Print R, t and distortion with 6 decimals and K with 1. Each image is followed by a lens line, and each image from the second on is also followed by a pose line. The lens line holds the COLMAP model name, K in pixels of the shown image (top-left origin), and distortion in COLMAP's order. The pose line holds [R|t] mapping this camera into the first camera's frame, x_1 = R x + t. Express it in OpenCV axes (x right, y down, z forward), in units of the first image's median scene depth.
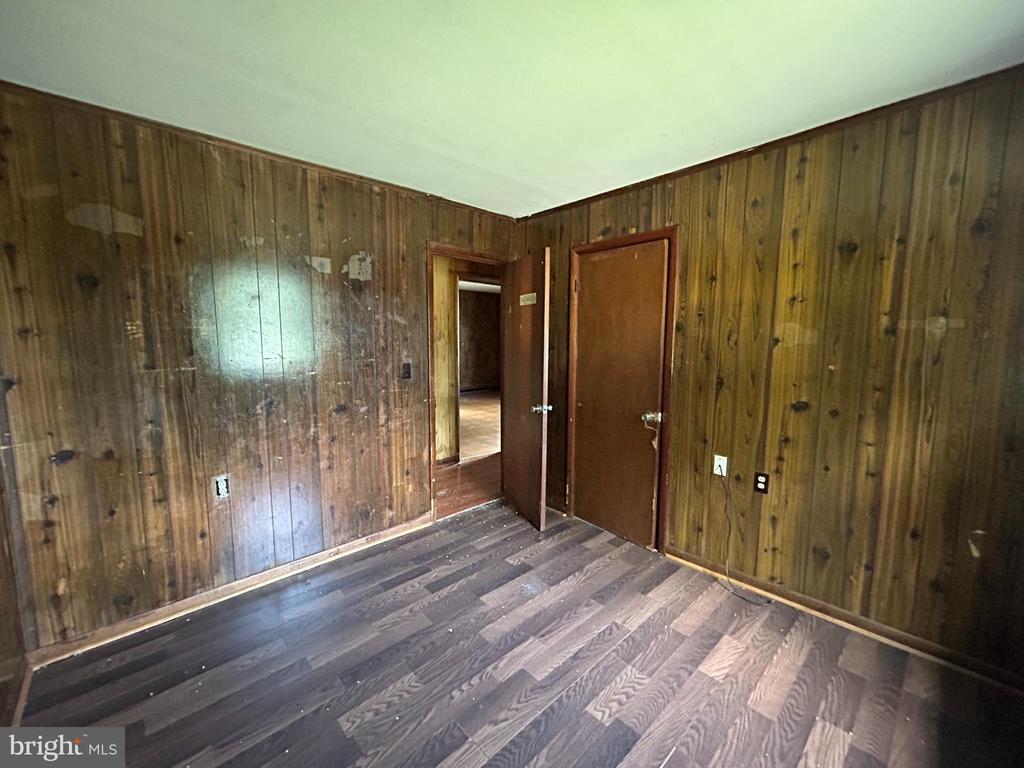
lens RADIAL K [[419.8, 0, 511.8], [0, 419.8, 386.0], [0, 0, 1]] dist [0.002192, 0.000188]
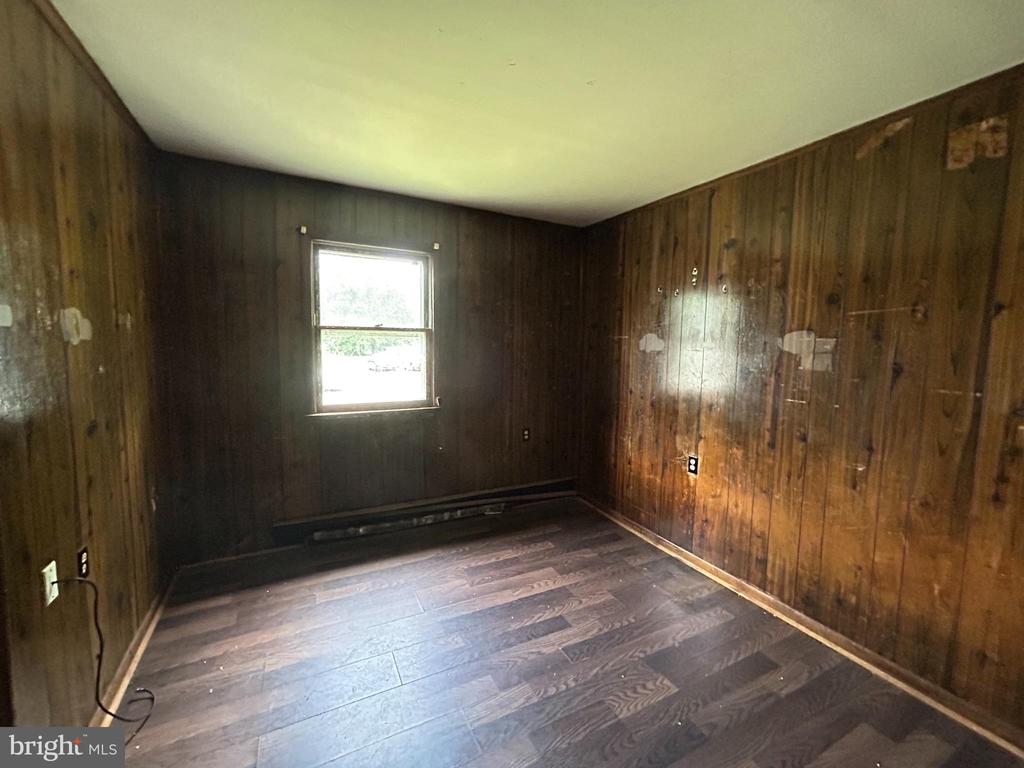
lens RADIAL K [[419.8, 0, 511.9], [0, 419.8, 383.1], [0, 0, 1]] dist [0.002192, 0.000188]
pose [[-0.964189, -0.038366, 0.262427, -0.223919], [0.012789, 0.981605, 0.190494, -0.185999], [-0.264908, 0.187028, -0.945962, 1.791629]]
